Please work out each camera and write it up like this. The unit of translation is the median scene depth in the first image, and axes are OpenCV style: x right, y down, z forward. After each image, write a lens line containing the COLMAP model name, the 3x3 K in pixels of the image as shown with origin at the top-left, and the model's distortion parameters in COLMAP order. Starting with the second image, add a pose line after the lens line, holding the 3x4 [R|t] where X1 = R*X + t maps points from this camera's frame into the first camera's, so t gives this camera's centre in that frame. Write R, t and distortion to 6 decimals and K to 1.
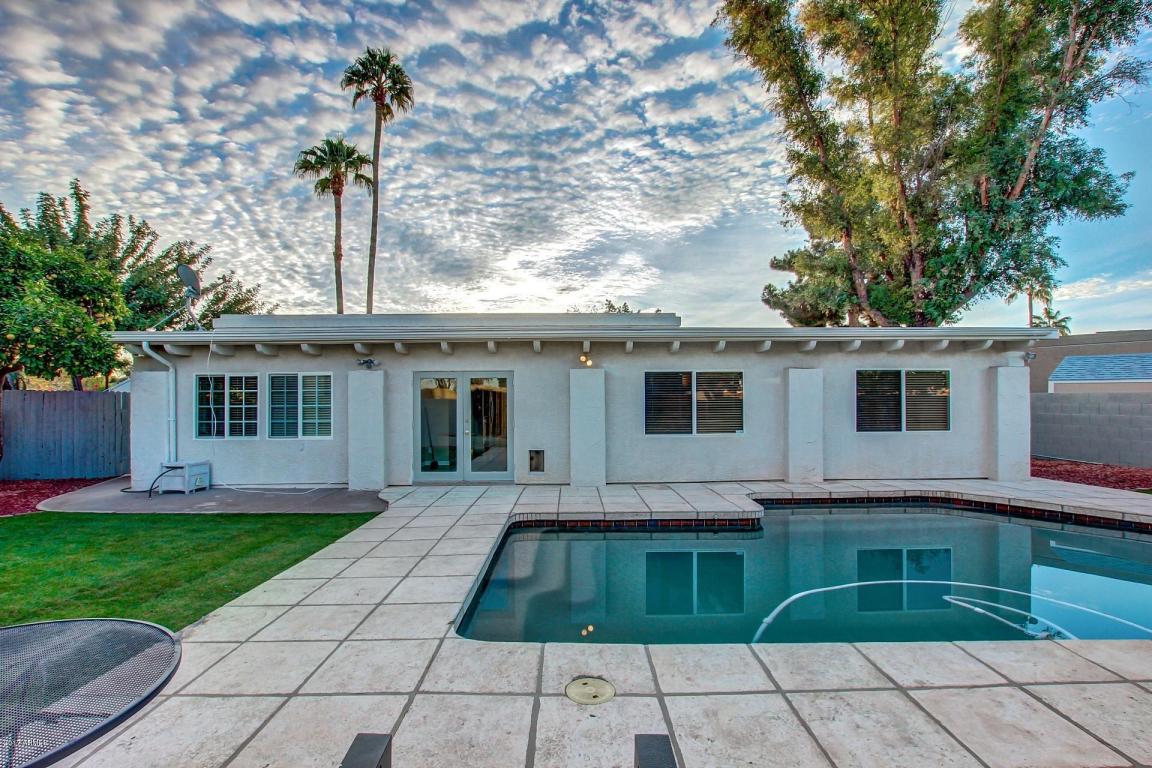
lens RADIAL K [[533.8, 0, 578.8], [0, 533.8, 392.4], [0, 0, 1]] dist [-0.035021, 0.004665]
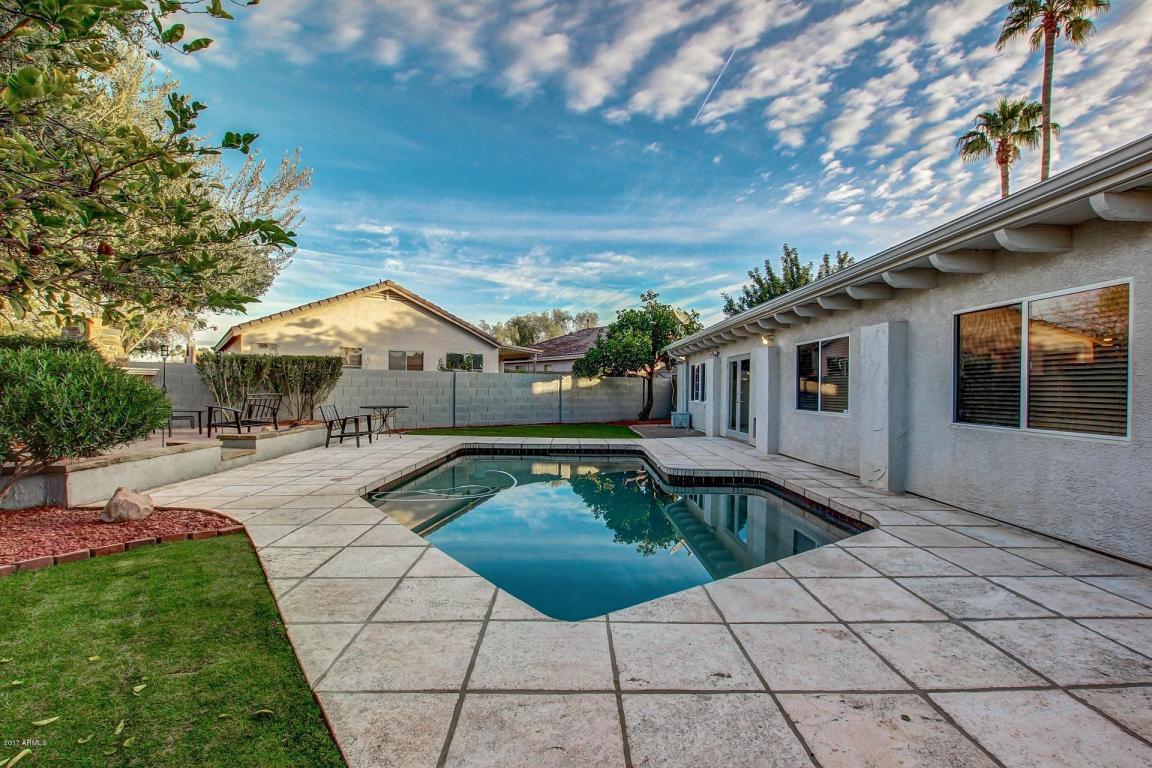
lens RADIAL K [[533.8, 0, 578.8], [0, 533.8, 392.4], [0, 0, 1]] dist [-0.035021, 0.004665]
pose [[0.002229, 0.012913, -0.999914, 1.114821], [0.003103, 0.999912, 0.012920, 0.033851], [0.999993, -0.003131, 0.002189, 0.604541]]
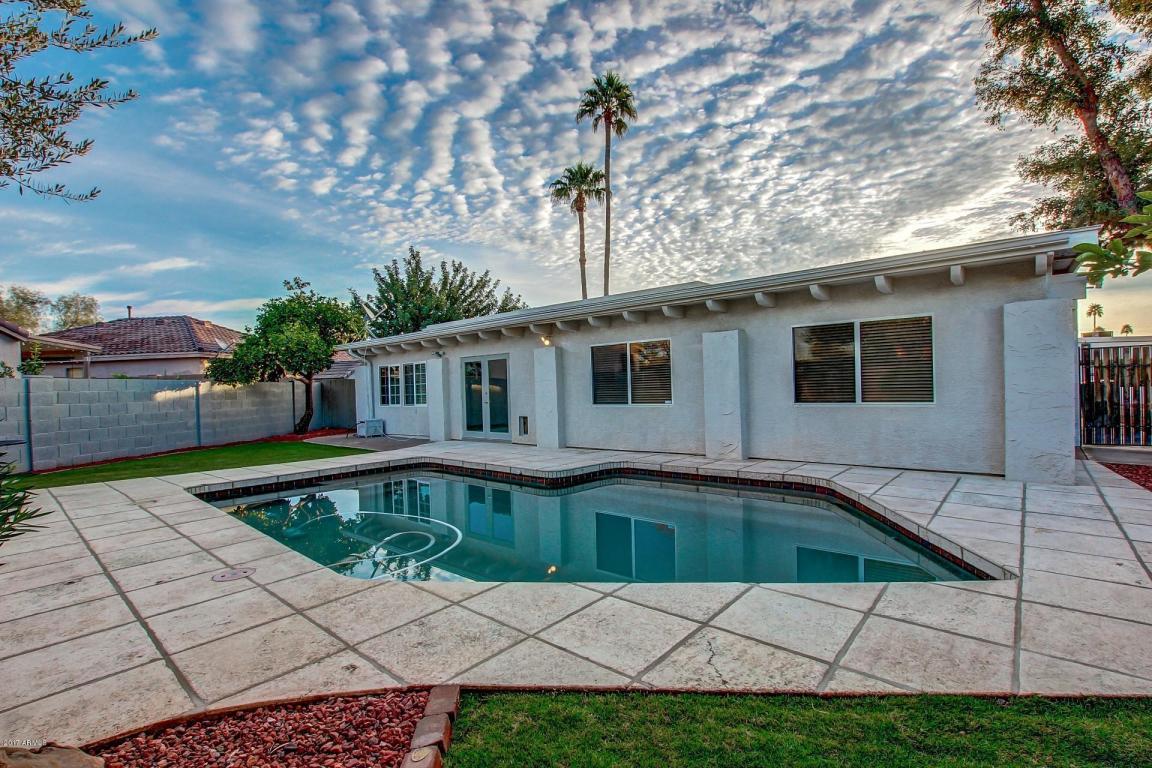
lens RADIAL K [[533.8, 0, 578.8], [0, 533.8, 392.4], [0, 0, 1]] dist [-0.035021, 0.004665]
pose [[0.747182, -0.009350, -0.664554, 0.838430], [0.034355, 0.999108, 0.024569, 0.026799], [0.663731, -0.041188, 0.746836, 0.170059]]
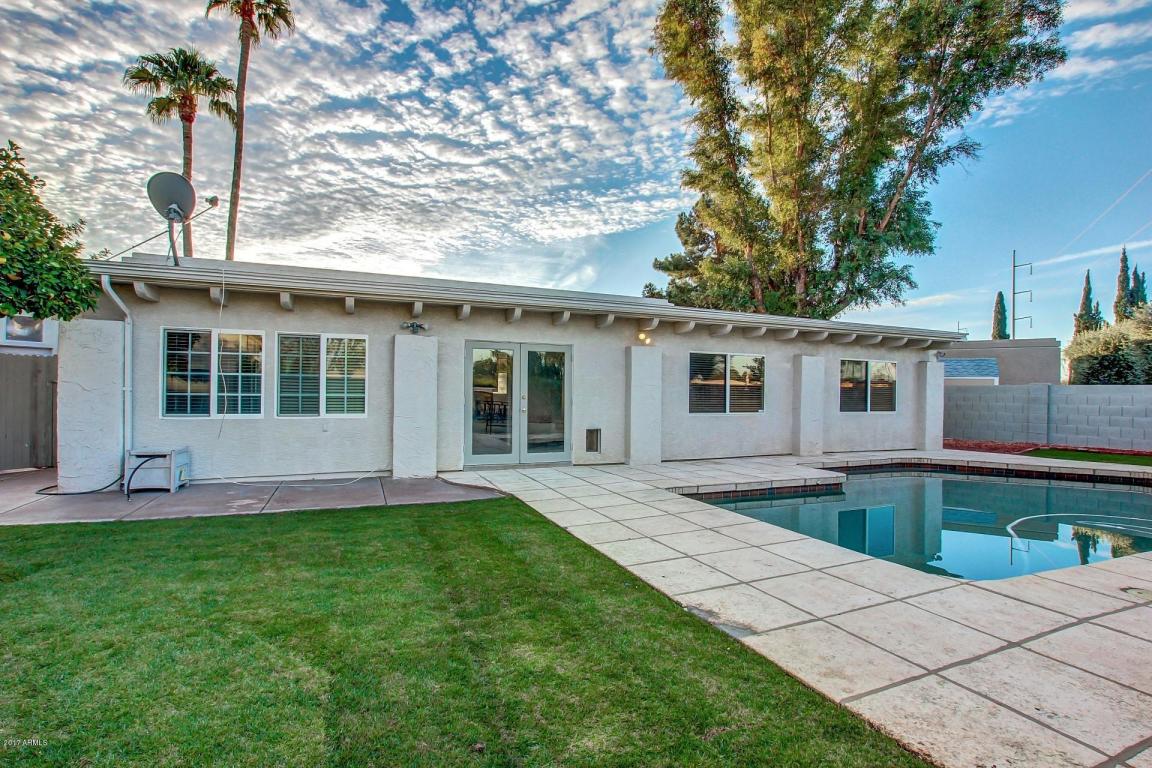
lens RADIAL K [[533.8, 0, 578.8], [0, 533.8, 392.4], [0, 0, 1]] dist [-0.035021, 0.004665]
pose [[0.929157, 0.018062, 0.369244, -0.462385], [-0.022067, 0.999735, 0.006625, 0.036666], [-0.369026, -0.014304, 0.929309, 0.118625]]
